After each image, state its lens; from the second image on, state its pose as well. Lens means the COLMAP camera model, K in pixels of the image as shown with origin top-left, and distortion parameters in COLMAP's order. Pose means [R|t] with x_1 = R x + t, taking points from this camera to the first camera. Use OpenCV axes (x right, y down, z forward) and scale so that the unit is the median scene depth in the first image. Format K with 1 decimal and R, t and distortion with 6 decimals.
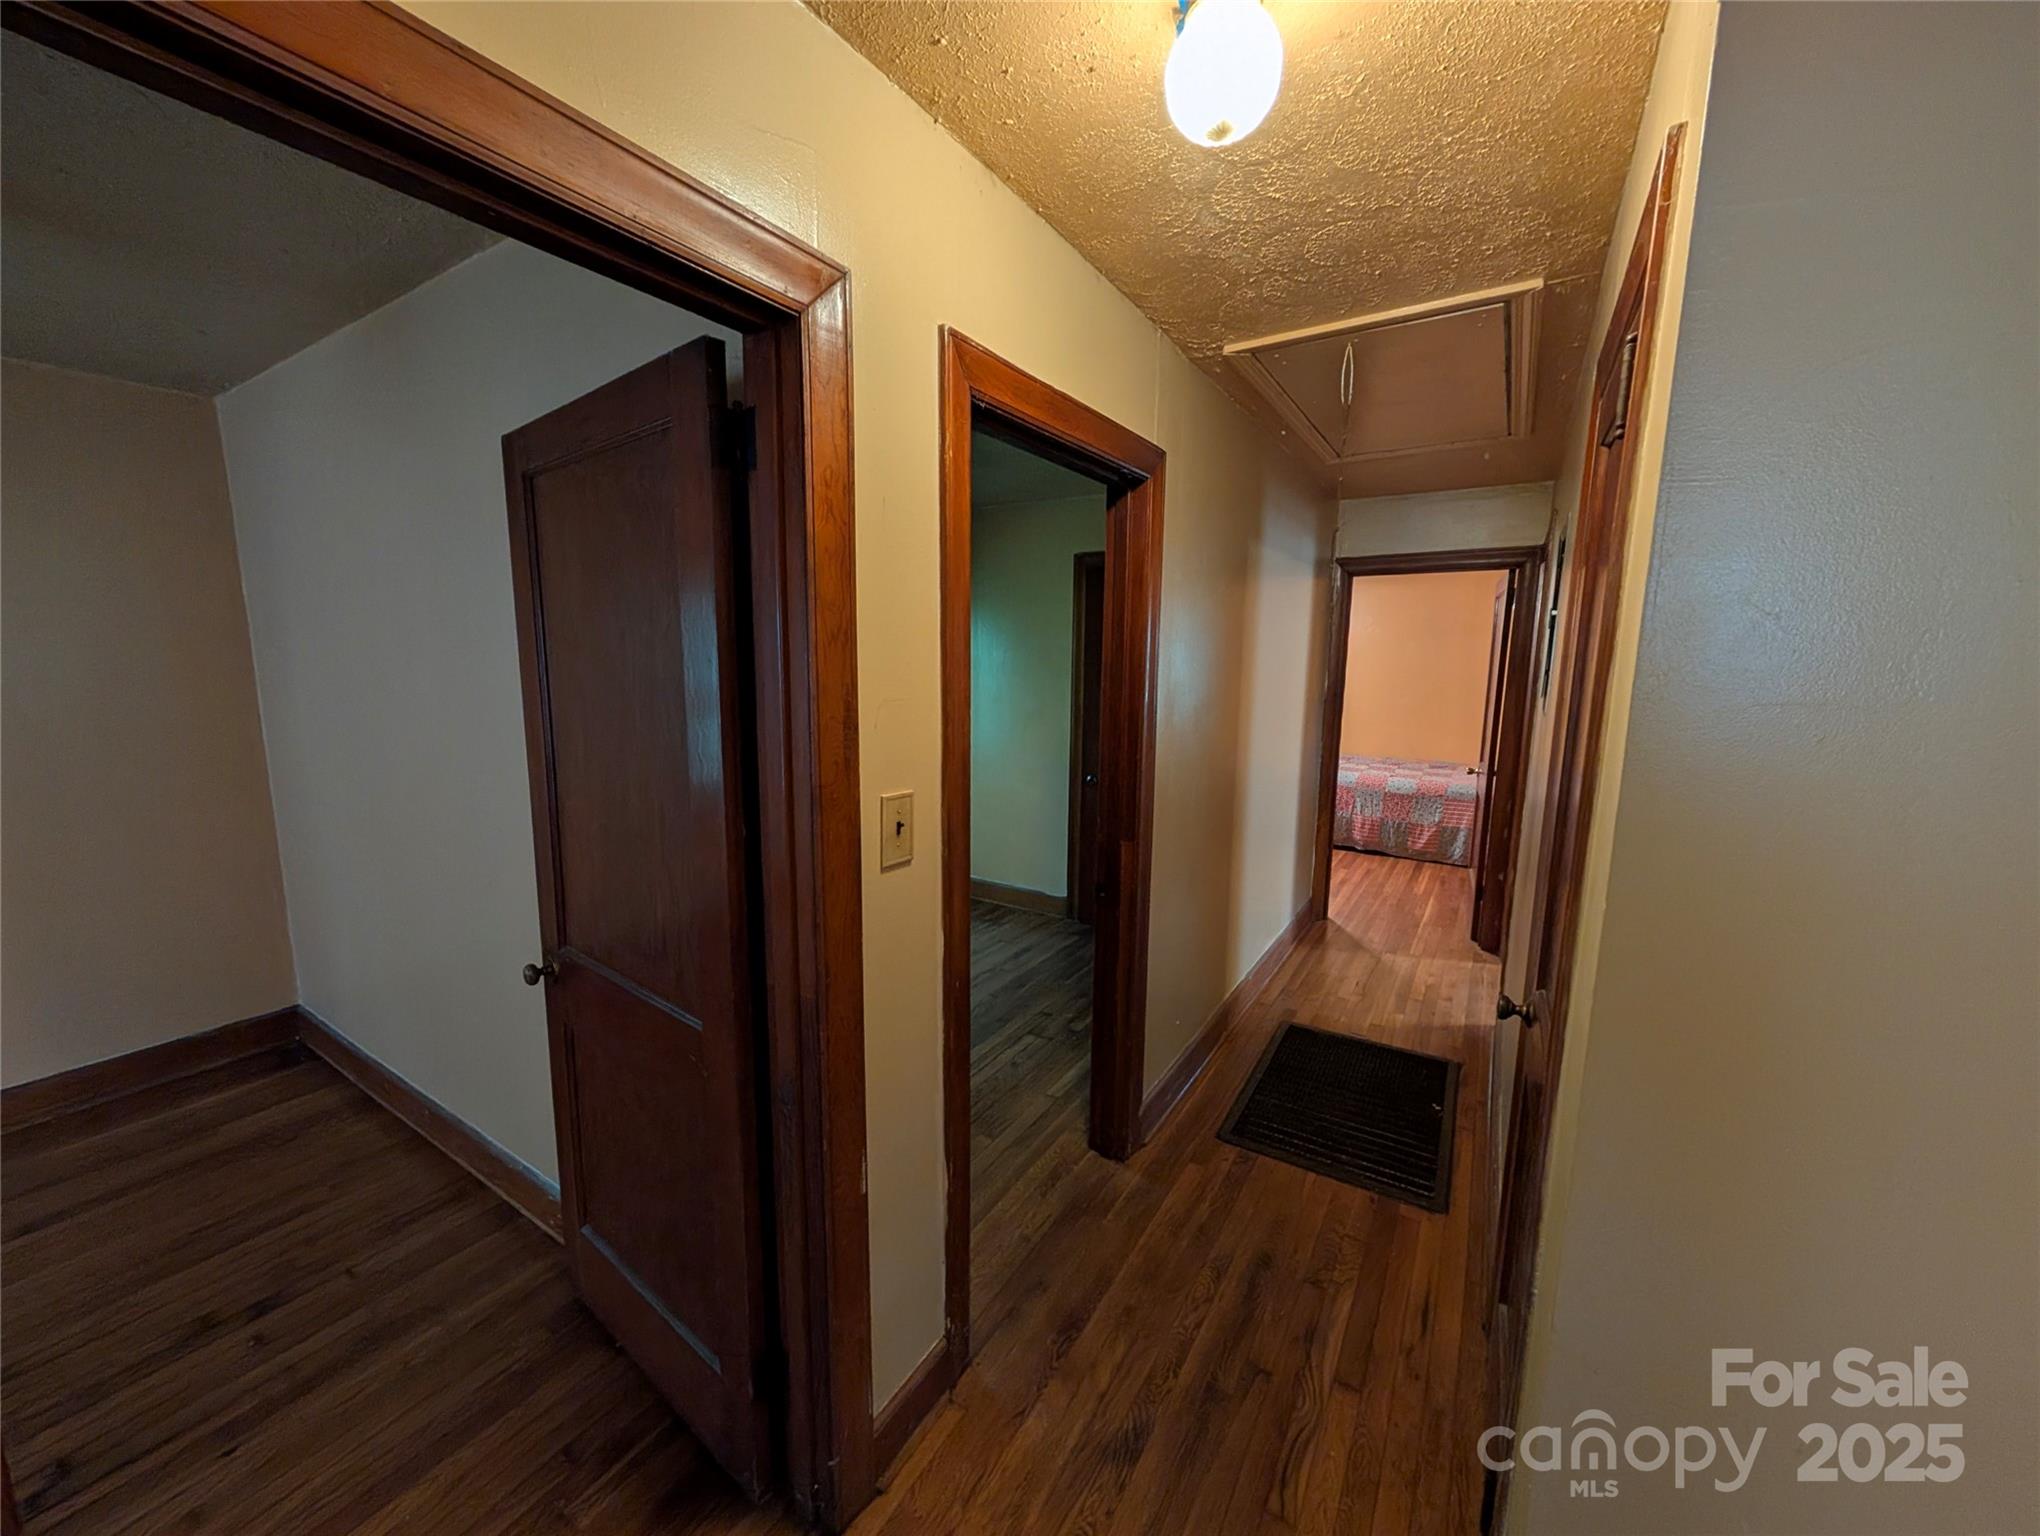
lens RADIAL K [[768.9, 0, 1018.3], [0, 768.9, 774.5], [0, 0, 1]] dist [-0.000140, 0.000066]
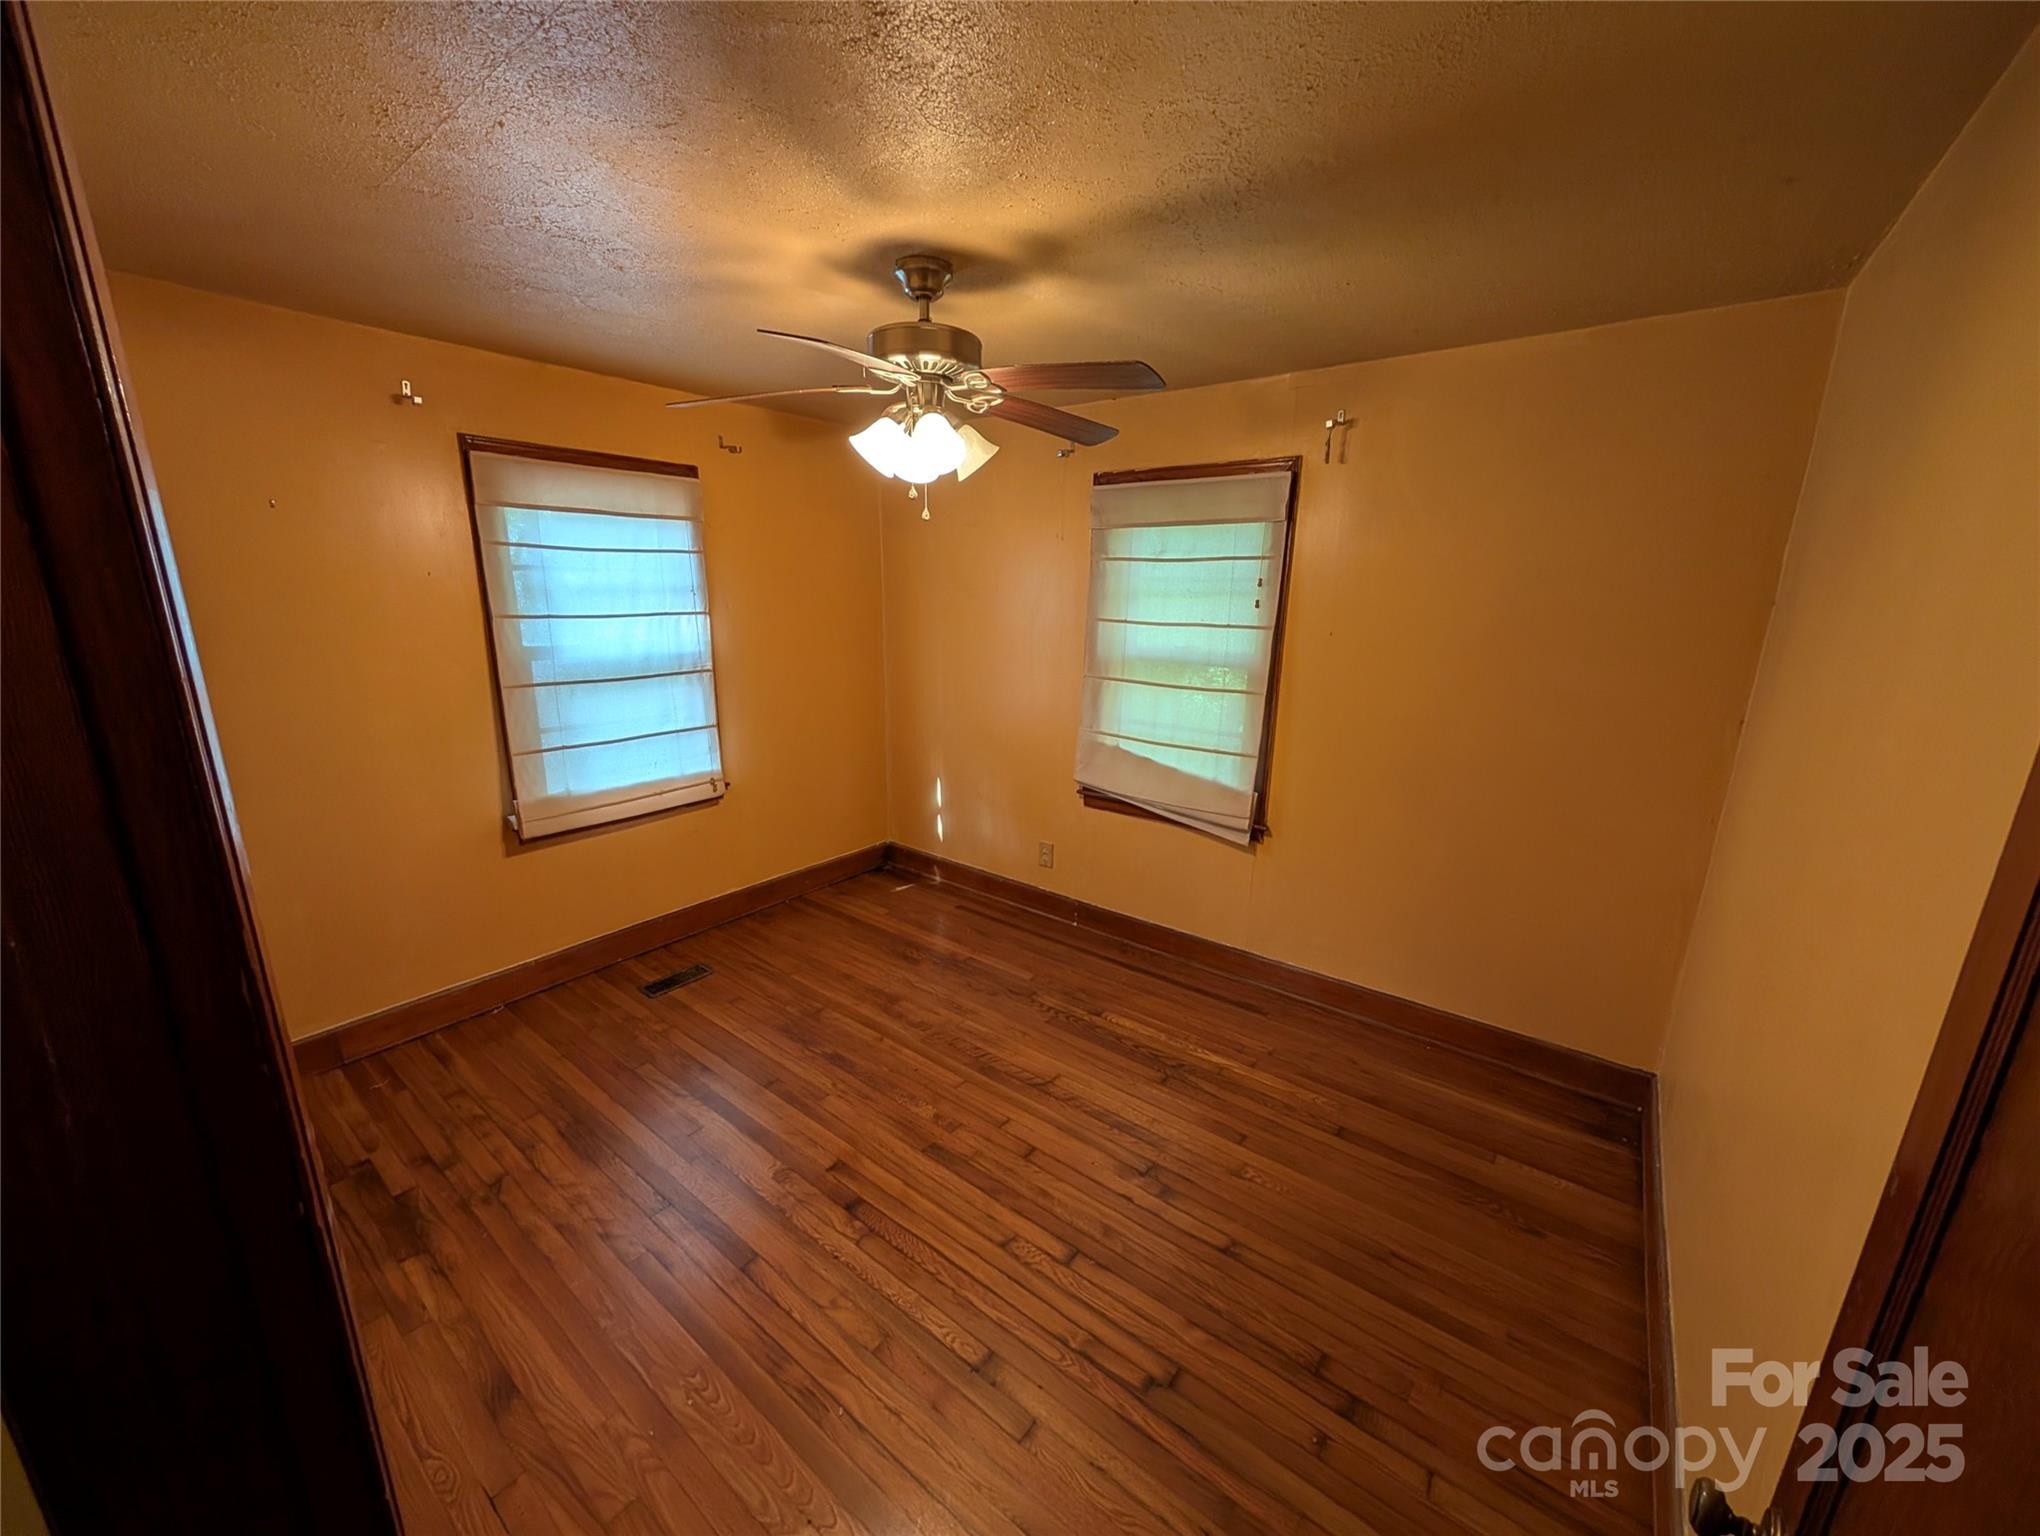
lens RADIAL K [[768.9, 0, 1018.3], [0, 768.9, 774.5], [0, 0, 1]] dist [-0.000140, 0.000066]
pose [[-0.094345, 0.232466, -0.968018, -0.208632], [-0.168238, 0.954647, 0.245652, -0.120198], [0.981221, 0.186033, -0.050957, 0.421924]]
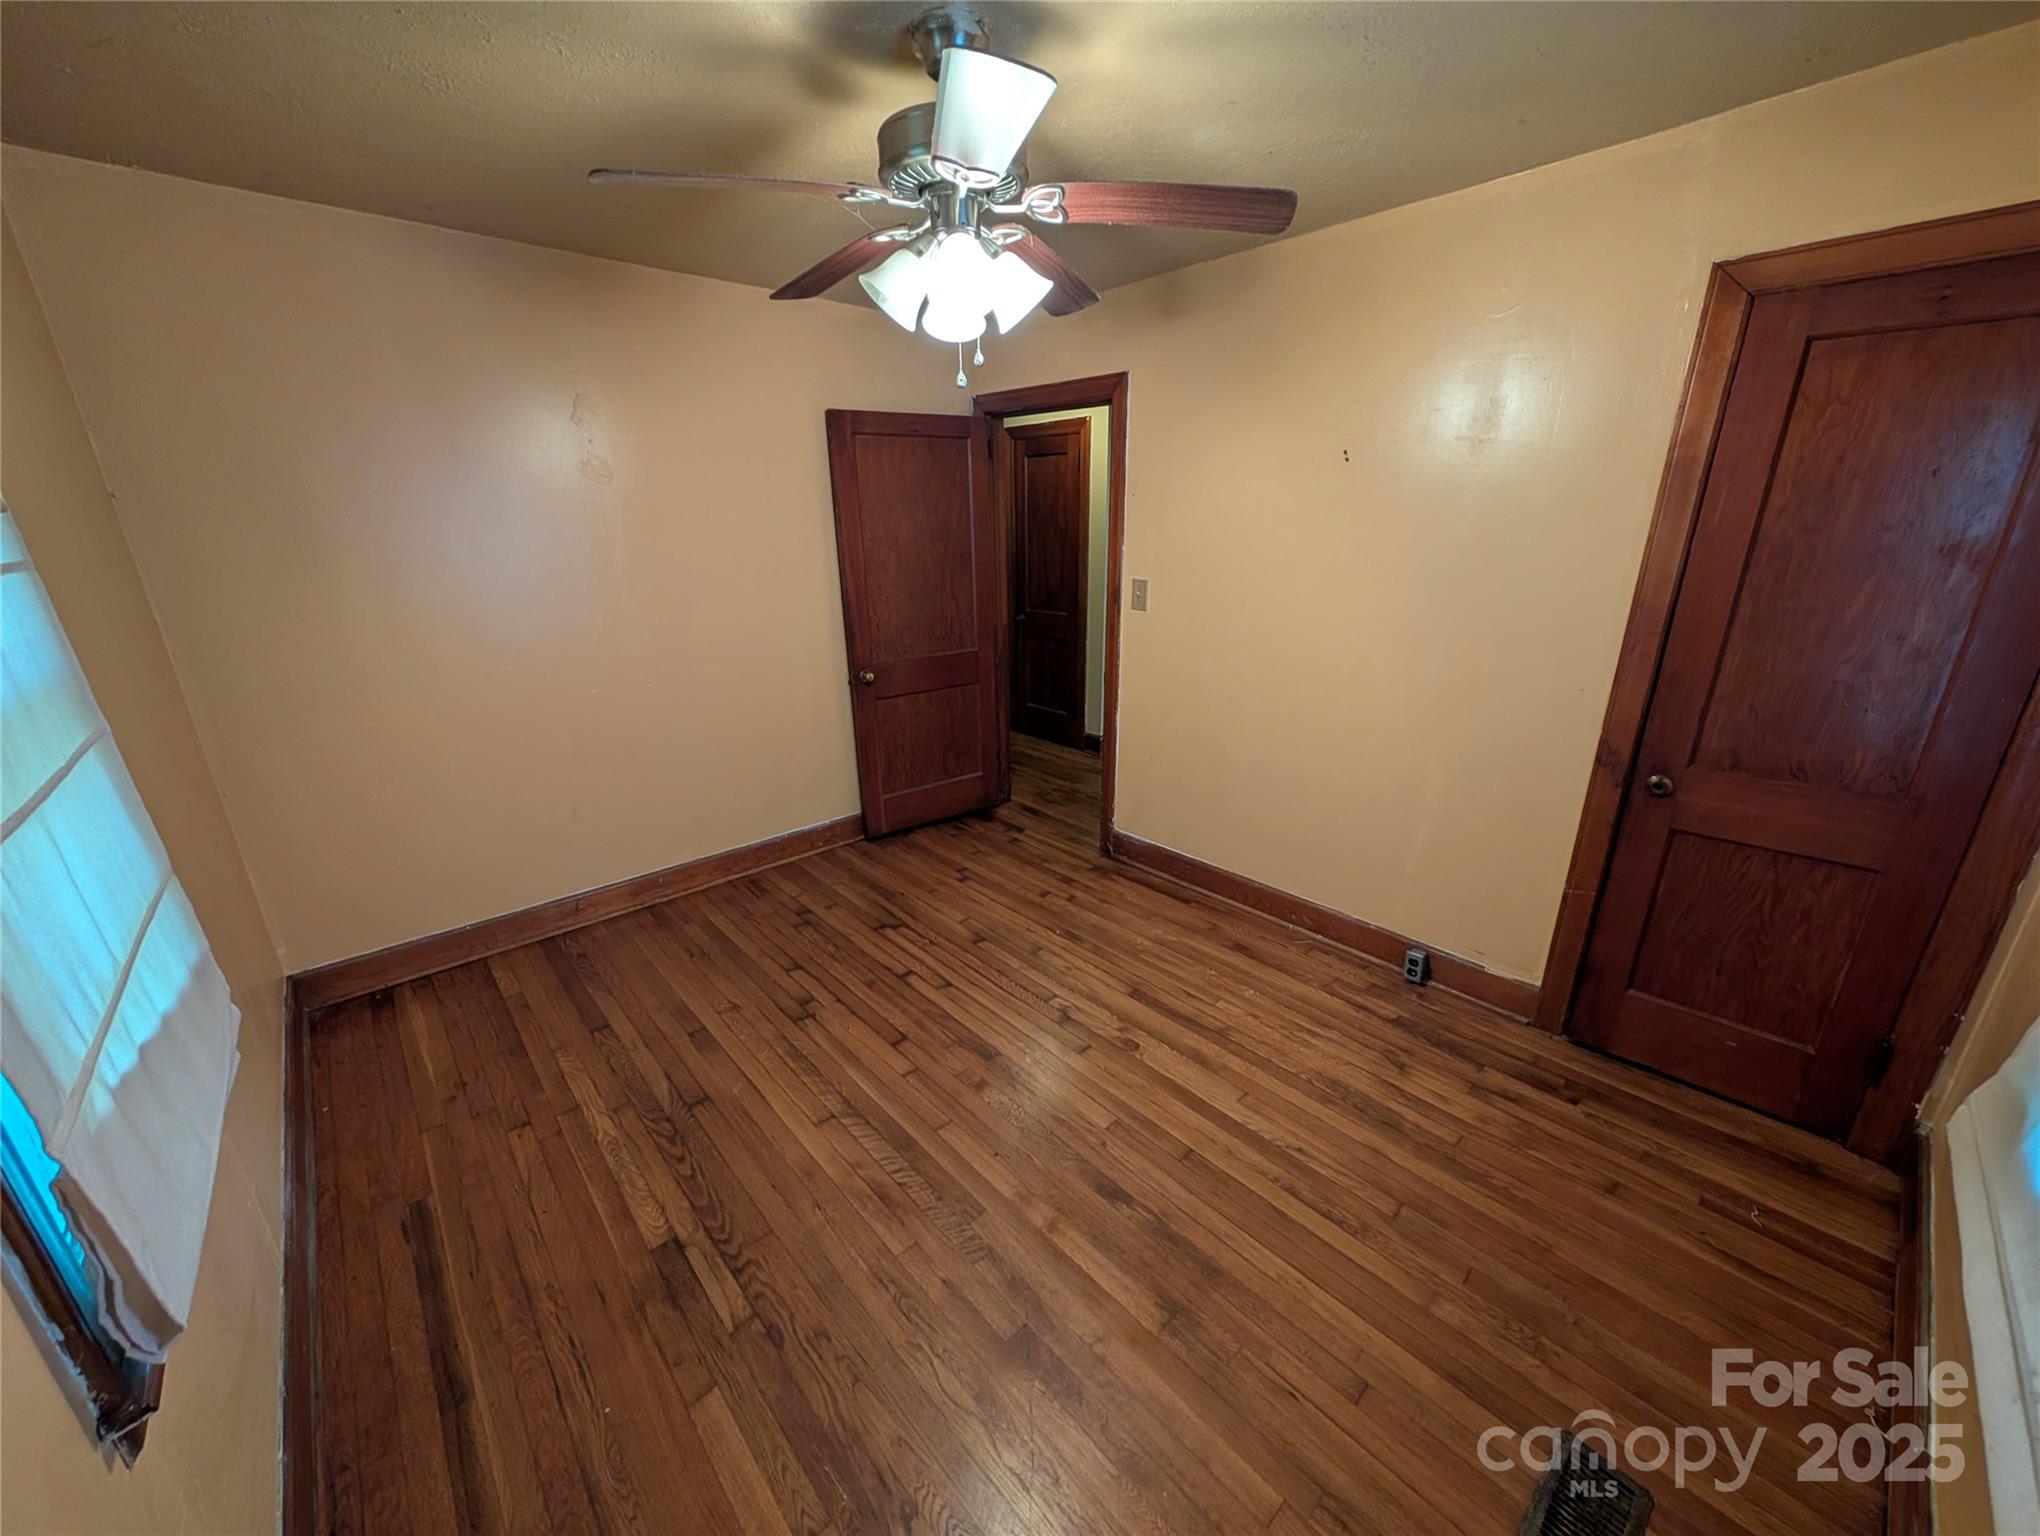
lens RADIAL K [[768.9, 0, 1018.3], [0, 768.9, 774.5], [0, 0, 1]] dist [-0.000140, 0.000066]
pose [[0.271038, -0.319466, 0.908009, -1.854951], [0.158498, 0.945254, 0.285259, -0.021012], [-0.949430, 0.066601, 0.306835, -0.020481]]
